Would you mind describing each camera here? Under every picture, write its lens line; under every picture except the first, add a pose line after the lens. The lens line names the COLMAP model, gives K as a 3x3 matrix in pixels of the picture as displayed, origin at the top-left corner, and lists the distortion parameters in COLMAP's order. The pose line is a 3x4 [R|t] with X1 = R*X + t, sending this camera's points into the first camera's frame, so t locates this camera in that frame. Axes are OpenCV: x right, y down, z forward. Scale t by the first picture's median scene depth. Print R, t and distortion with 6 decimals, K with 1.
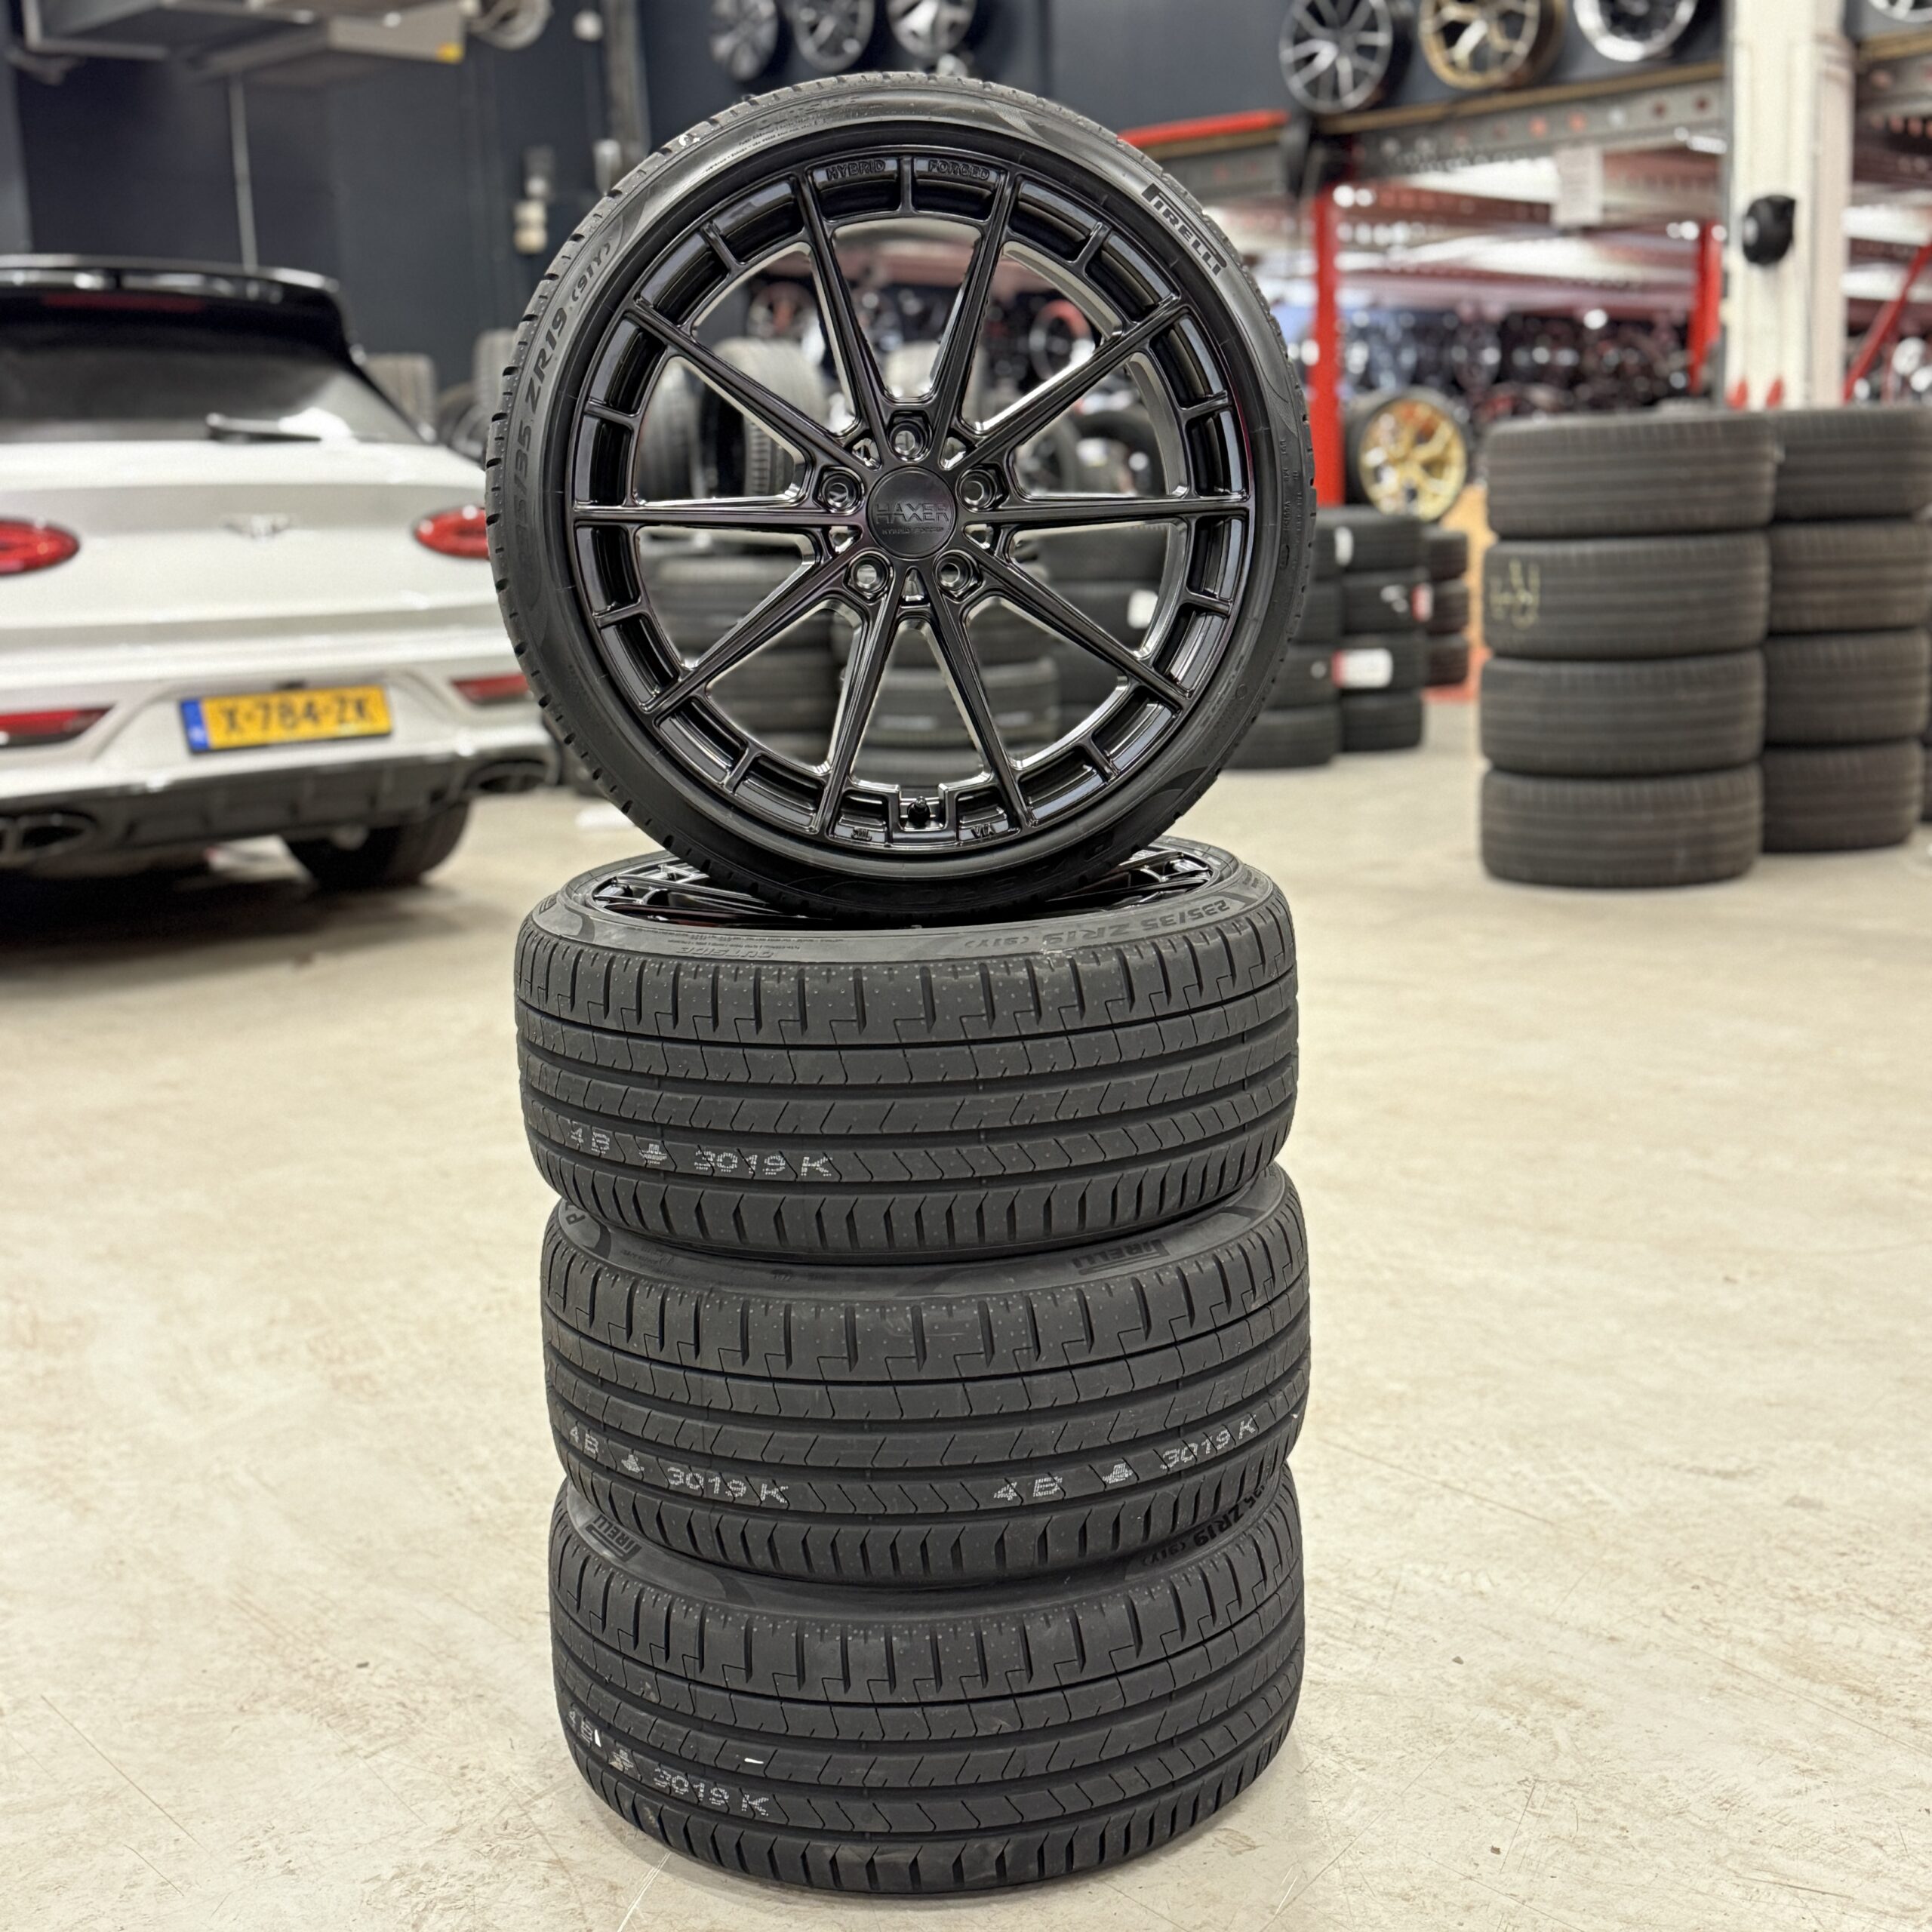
lens RADIAL K [[2508.5, 0, 965.6], [0, 2508.5, 974.4], [0, 0, 1]] dist [0.191153, -0.452262]
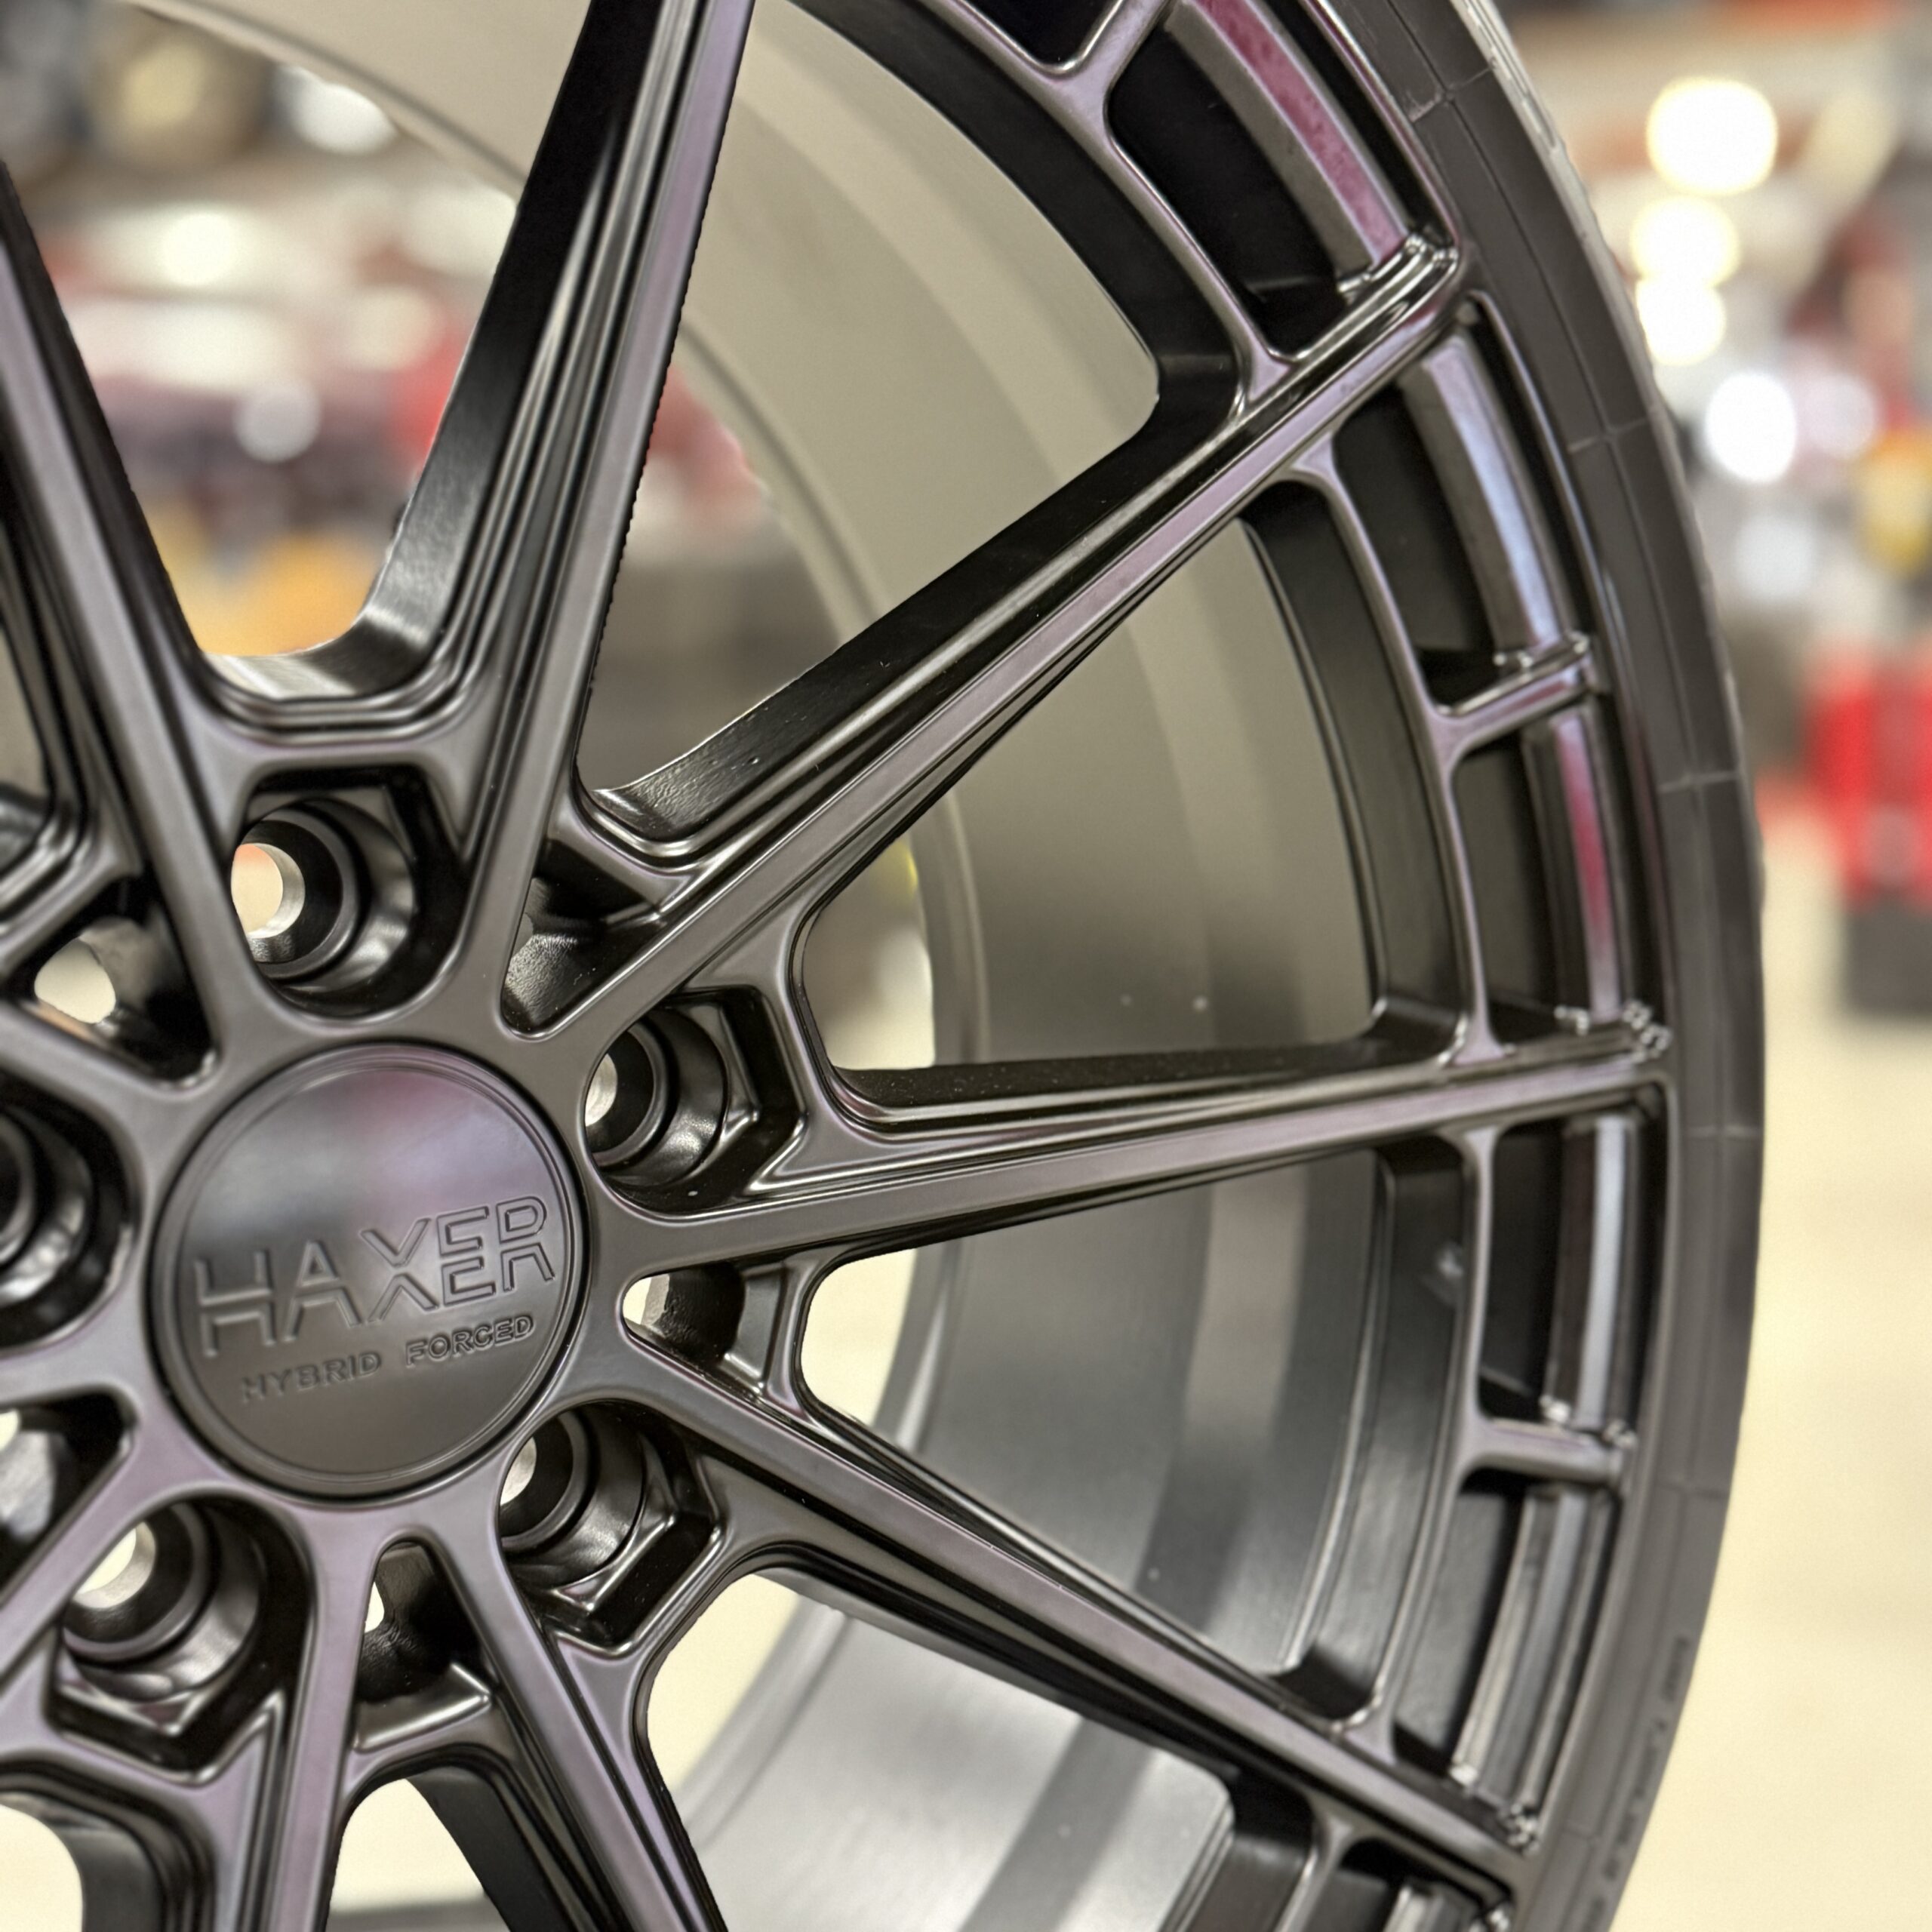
lens RADIAL K [[2590.1, 0, 966.0], [0, 2590.1, 966.0], [0, 0, 1]] dist [0.074437, -0.075200]
pose [[0.874110, -0.080261, 0.479051, -0.077831], [0.105266, 0.994117, -0.025520, -0.199410], [-0.474184, 0.072735, 0.877416, 0.811644]]
